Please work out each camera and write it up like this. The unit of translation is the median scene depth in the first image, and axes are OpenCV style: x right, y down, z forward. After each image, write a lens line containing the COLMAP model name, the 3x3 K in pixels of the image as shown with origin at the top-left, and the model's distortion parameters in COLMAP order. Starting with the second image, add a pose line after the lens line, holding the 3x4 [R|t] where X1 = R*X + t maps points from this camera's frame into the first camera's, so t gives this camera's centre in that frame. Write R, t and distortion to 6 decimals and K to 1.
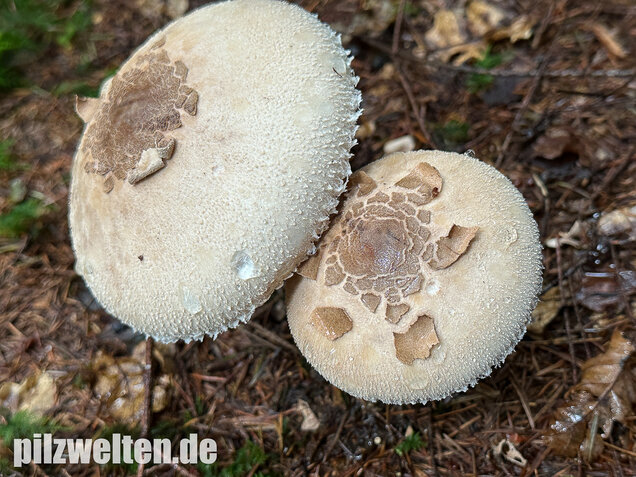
lens RADIAL K [[680.0, 0, 327.3], [0, 680.0, 226.1], [0, 0, 1]] dist [0.023793, 0.000000]
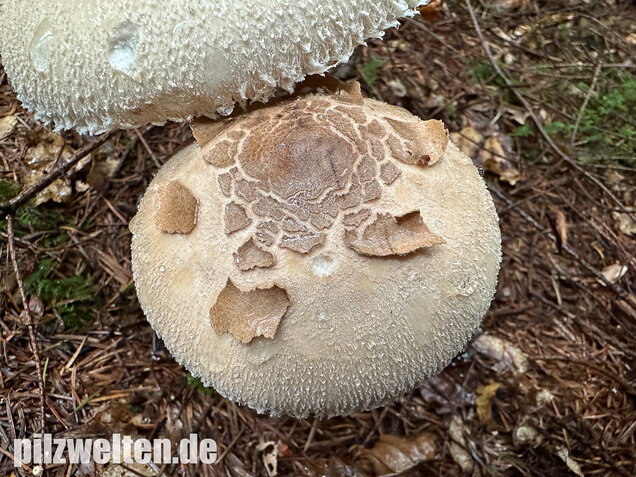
lens RADIAL K [[529.5, 0, 317.7], [0, 529.5, 238.7], [0, 0, 1]] dist [0.015396, -0.001994]
pose [[0.747524, 0.658290, 0.088672, 0.081251], [-0.662523, 0.748502, 0.028426, 0.055420], [-0.047659, -0.079996, 0.995655, 0.463813]]
